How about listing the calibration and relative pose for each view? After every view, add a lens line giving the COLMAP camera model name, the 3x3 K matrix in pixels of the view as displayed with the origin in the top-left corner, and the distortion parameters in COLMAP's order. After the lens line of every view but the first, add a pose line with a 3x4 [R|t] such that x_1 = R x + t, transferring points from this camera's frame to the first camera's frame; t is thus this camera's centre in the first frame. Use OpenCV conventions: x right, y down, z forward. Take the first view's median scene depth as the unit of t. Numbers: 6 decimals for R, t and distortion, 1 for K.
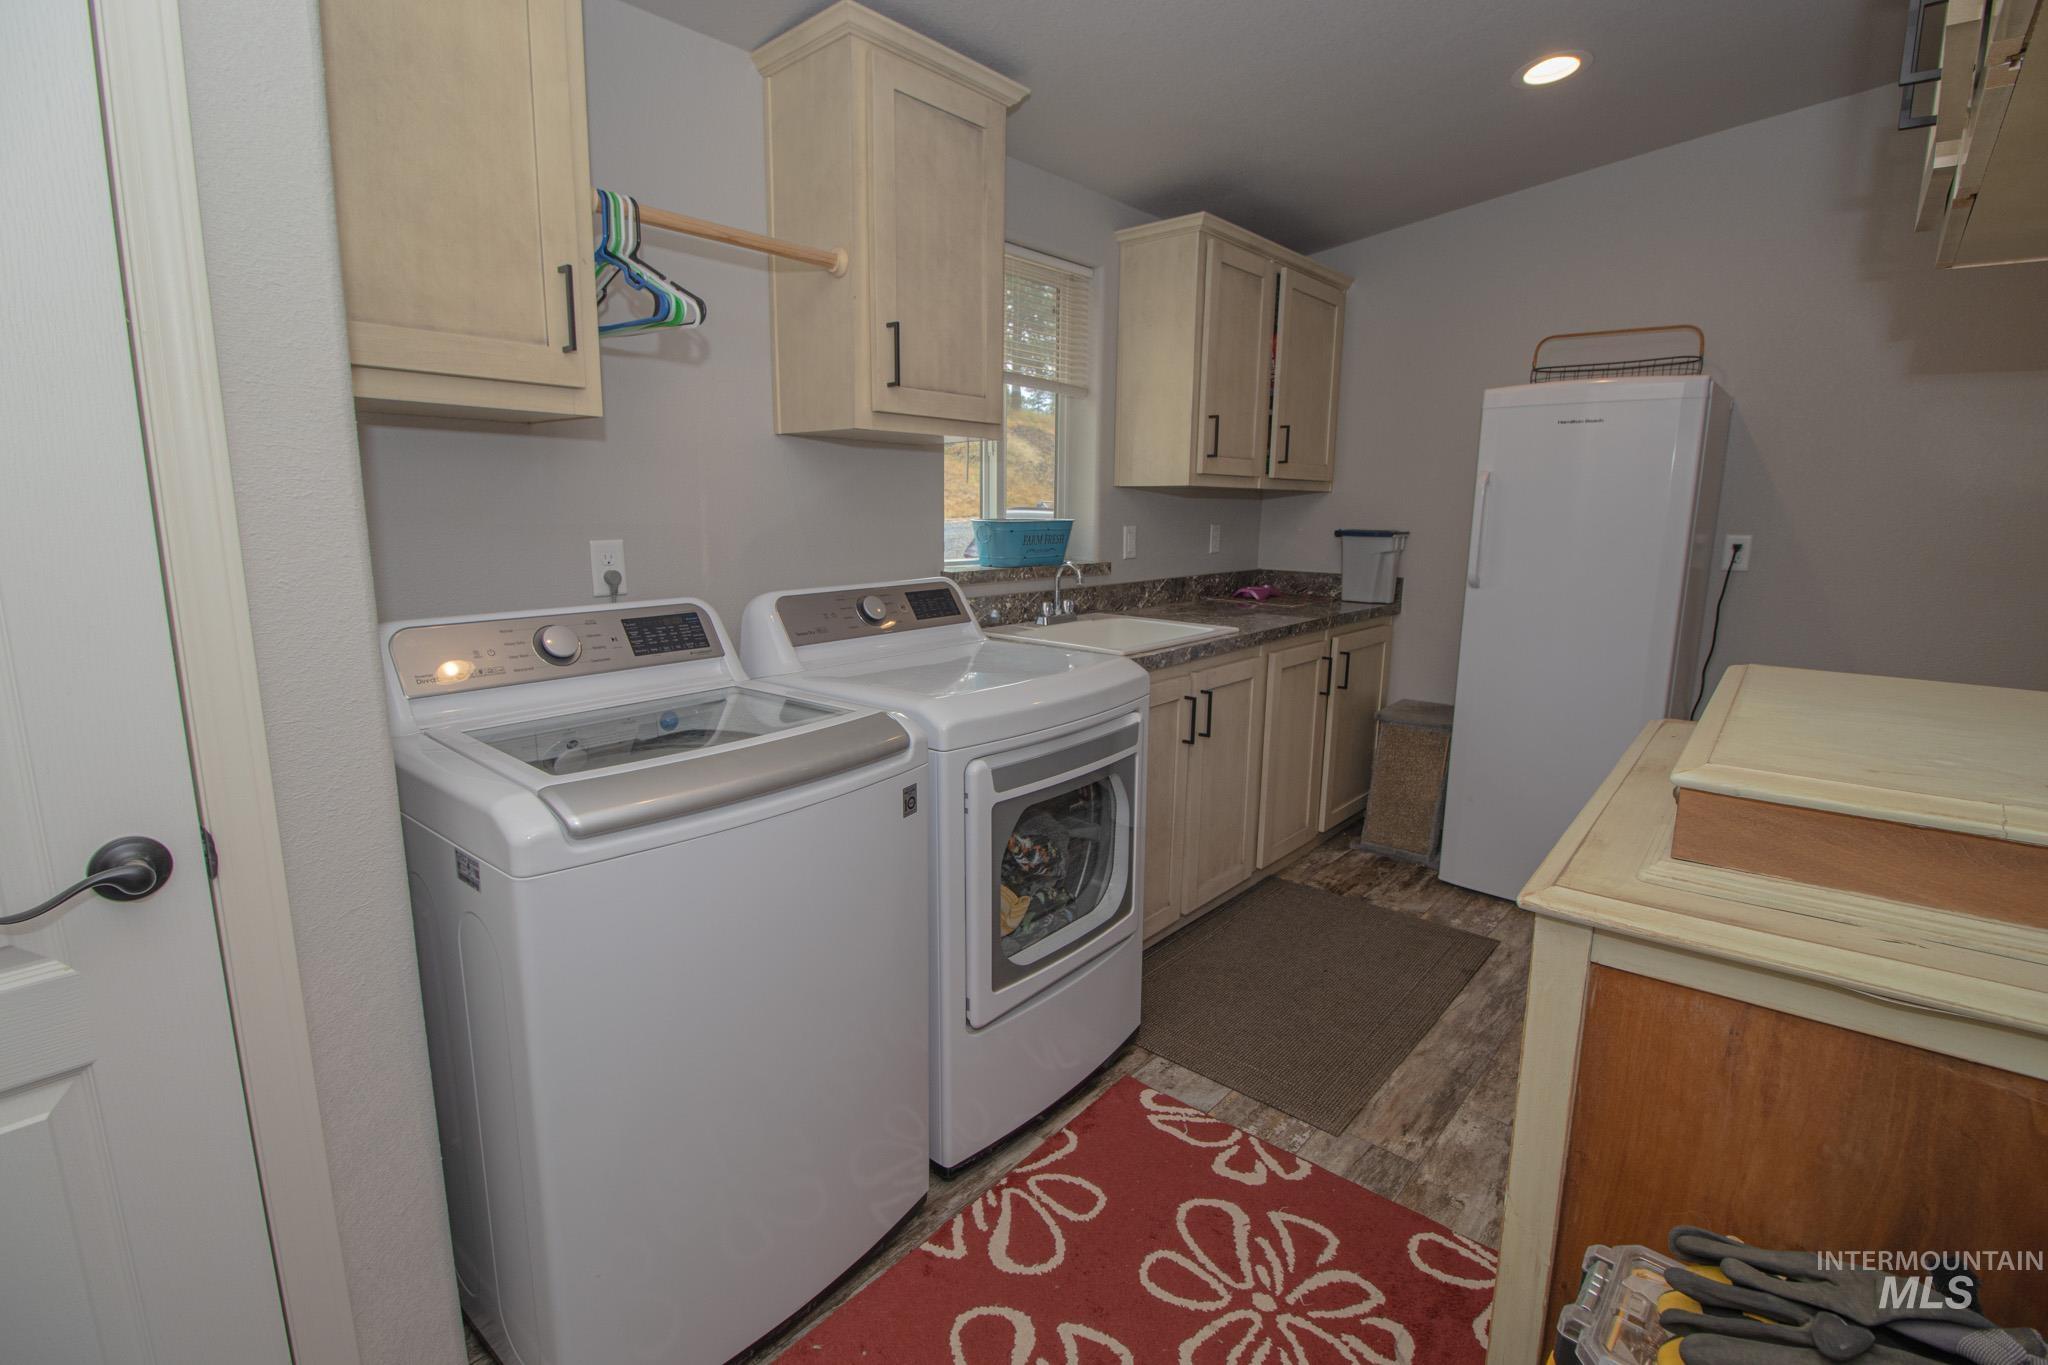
lens RADIAL K [[949.6, 0, 1013.3], [0, 949.6, 677.5], [0, 0, 1]] dist [-0.001966, -0.012248]
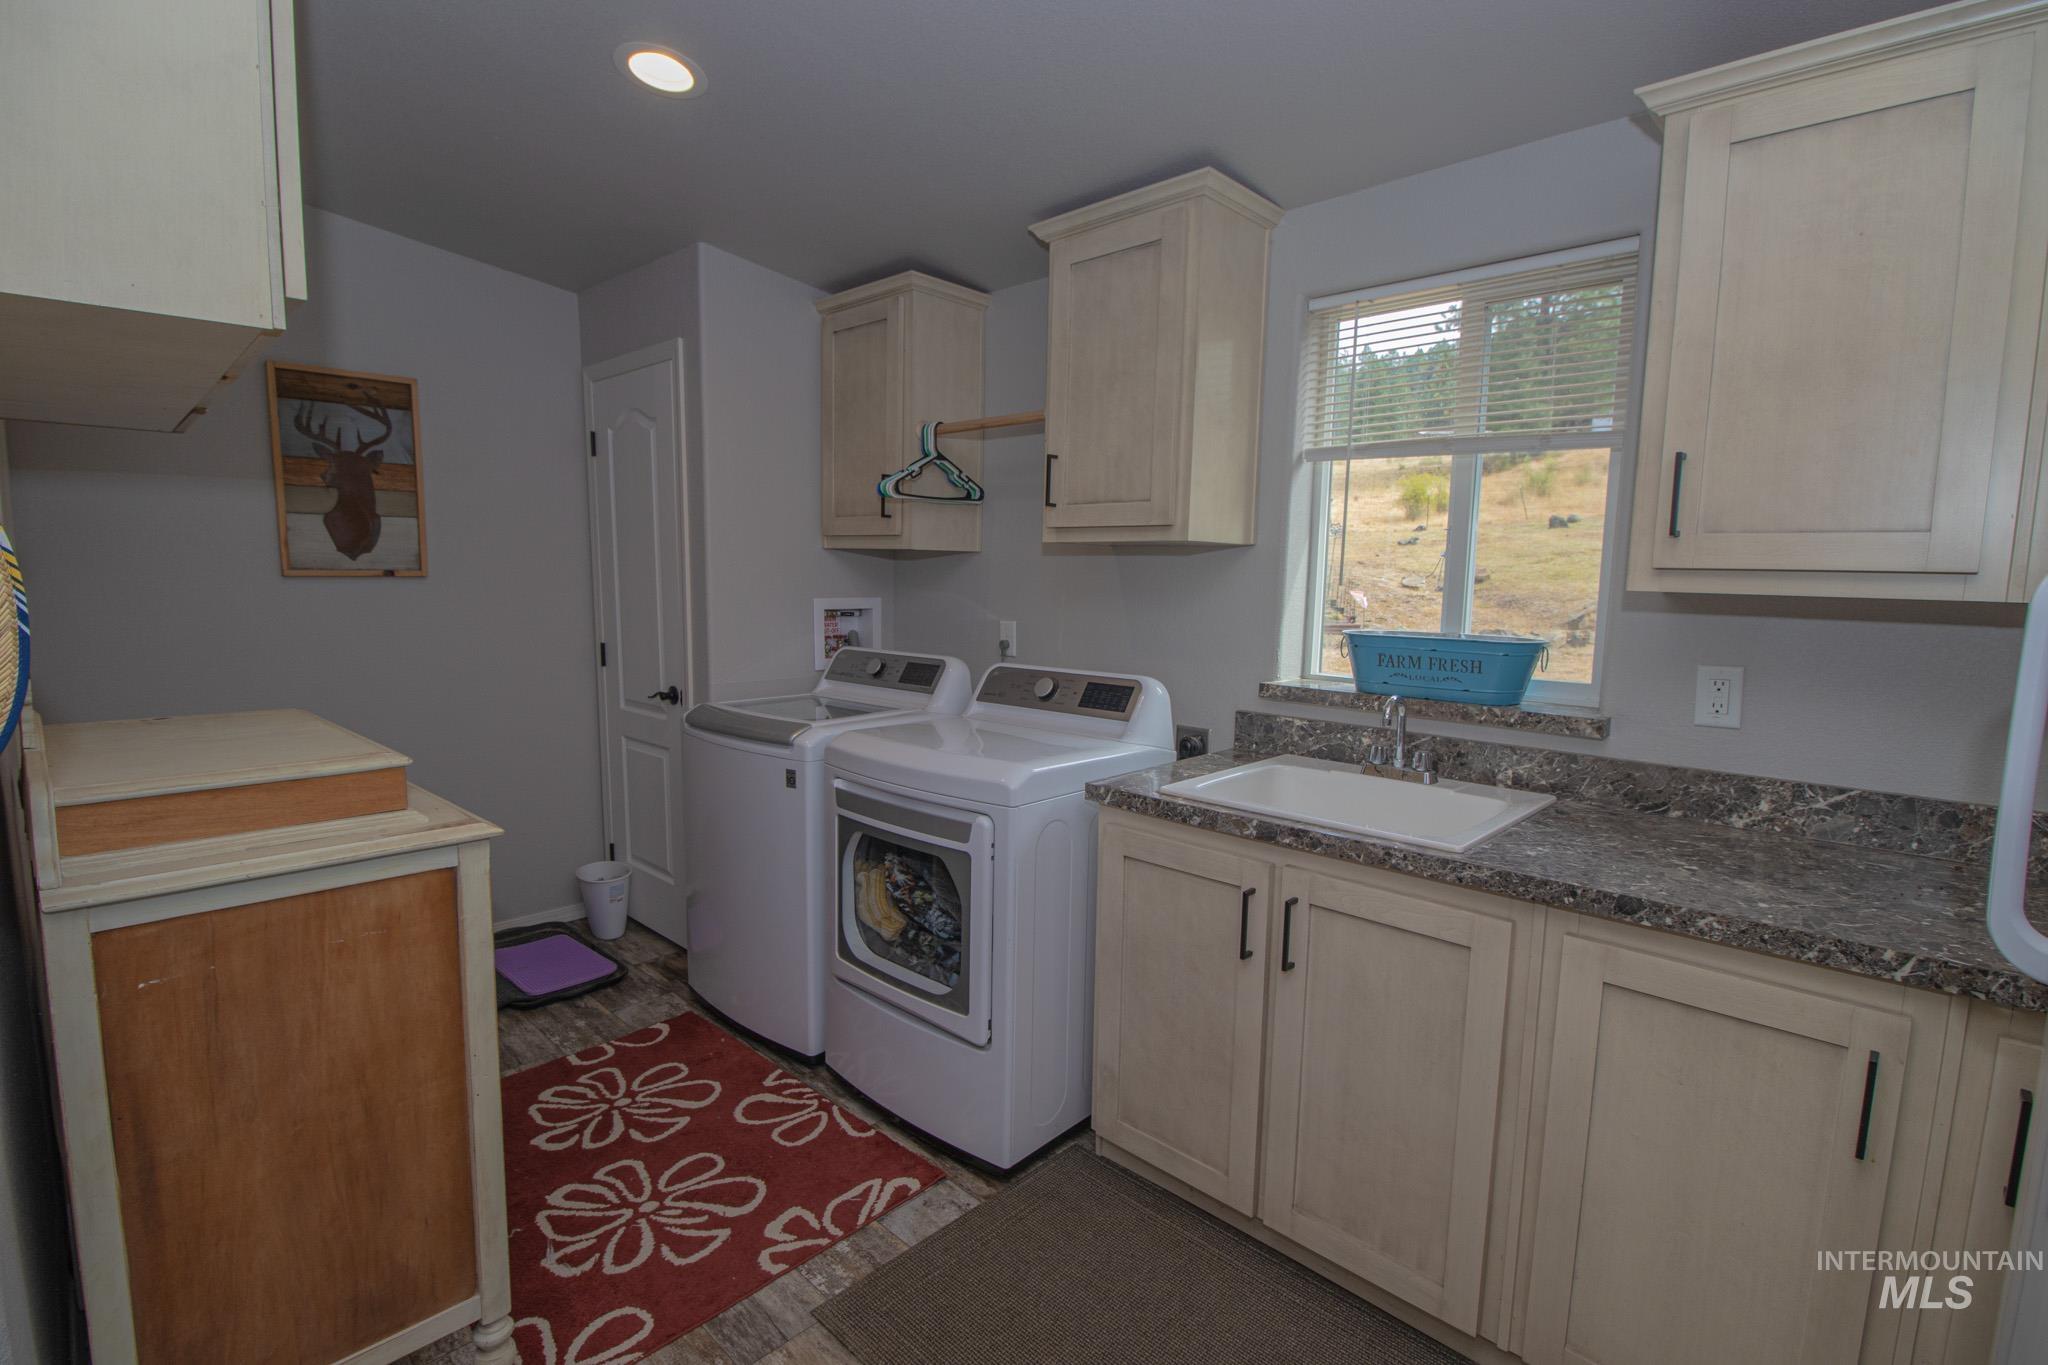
lens RADIAL K [[949.6, 0, 1013.3], [0, 949.6, 677.5], [0, 0, 1]] dist [-0.001966, -0.012248]
pose [[-0.050458, 0.100865, -0.993620, 1.310687], [-0.199403, 0.973838, 0.108983, -0.259953], [0.978618, 0.203630, -0.029025, 1.240256]]
